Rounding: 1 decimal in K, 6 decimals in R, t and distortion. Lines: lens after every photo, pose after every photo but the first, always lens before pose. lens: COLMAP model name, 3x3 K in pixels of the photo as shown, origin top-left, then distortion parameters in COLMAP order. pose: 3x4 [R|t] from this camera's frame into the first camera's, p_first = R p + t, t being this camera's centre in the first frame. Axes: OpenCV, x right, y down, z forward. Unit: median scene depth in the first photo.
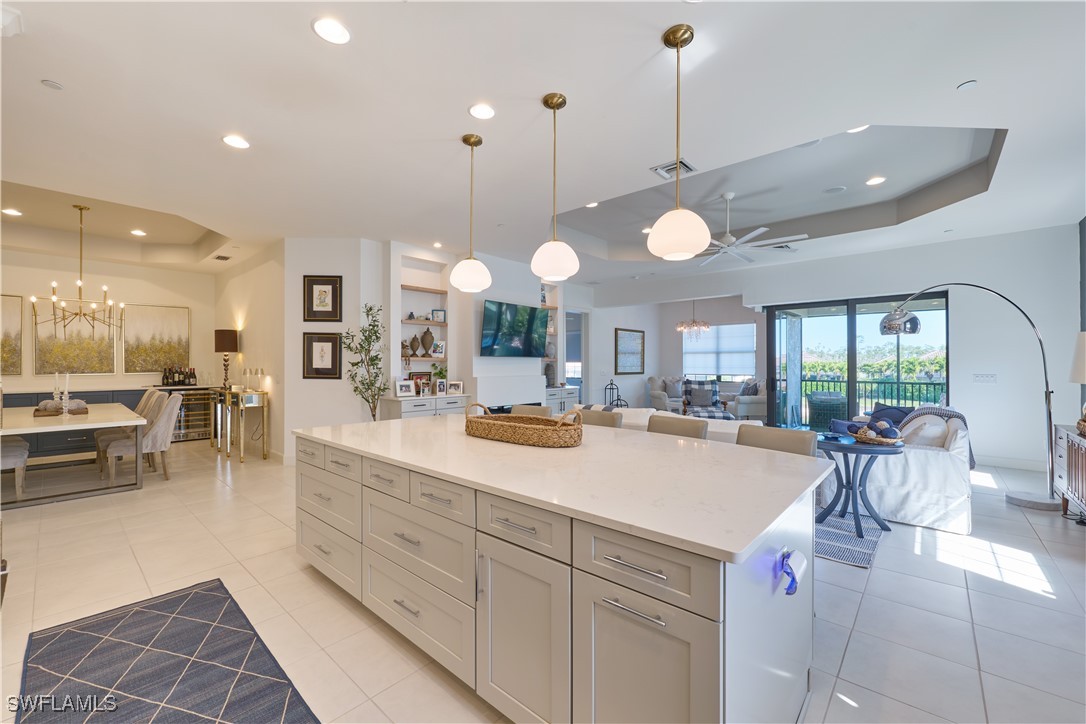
lens RADIAL K [[440.9, 0, 543.0], [0, 440.9, 362.0], [0, 0, 1]] dist [-0.003594, -0.000310]
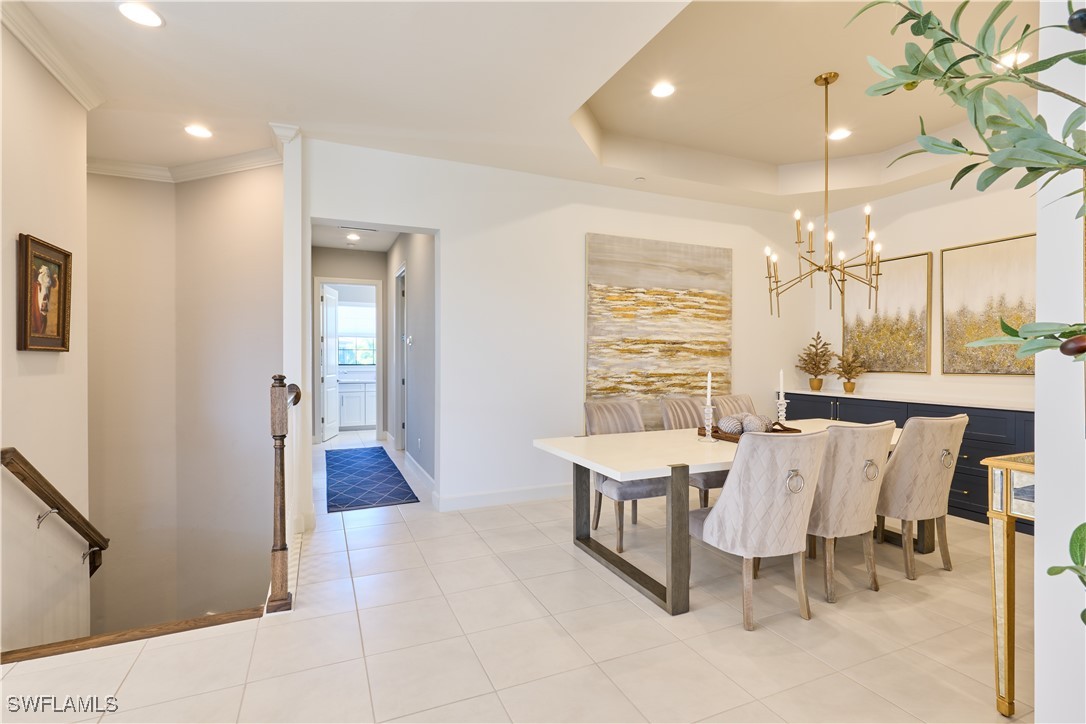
lens RADIAL K [[511.6, 0, 543.0], [0, 511.6, 362.0], [0, 0, 1]] dist [0.001693, 0.000354]
pose [[-0.414865, 0.005407, -0.909867, -0.225192], [0.003820, 0.999984, 0.004201, 0.005921], [0.909875, -0.001733, -0.414879, 0.704487]]
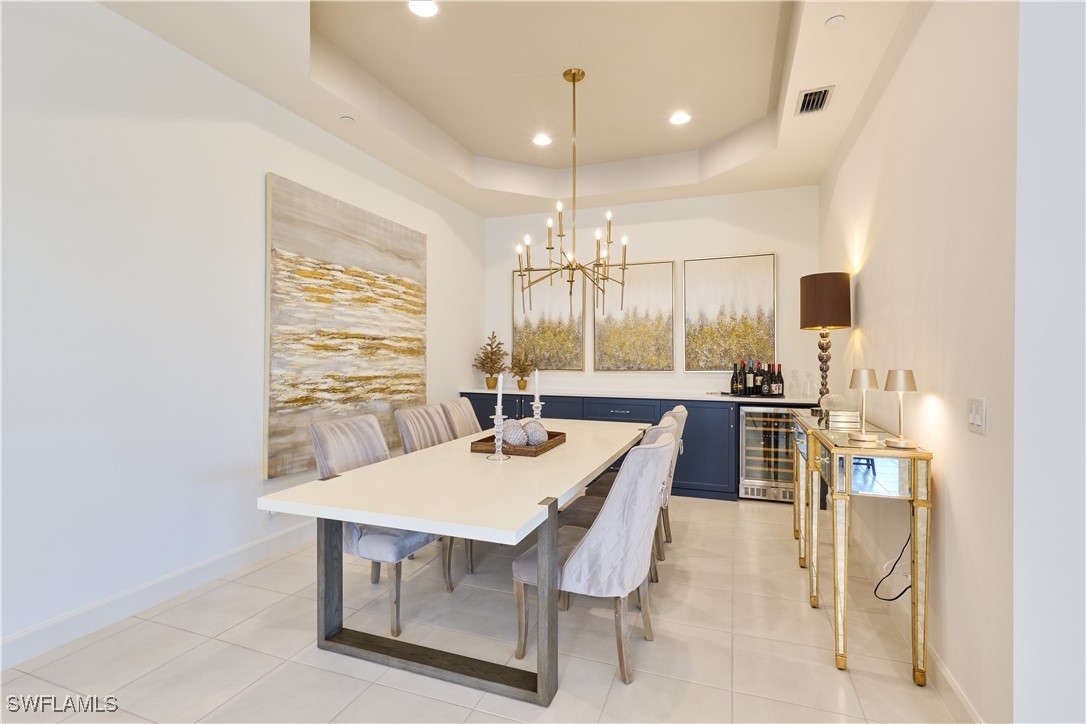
lens RADIAL K [[511.6, 0, 543.0], [0, 511.6, 362.0], [0, 0, 1]] dist [0.001693, 0.000354]
pose [[0.363057, 0.007754, -0.931735, -0.342658], [0.003168, 0.999949, 0.009556, 0.004936], [0.931762, -0.006421, 0.363014, 0.542898]]
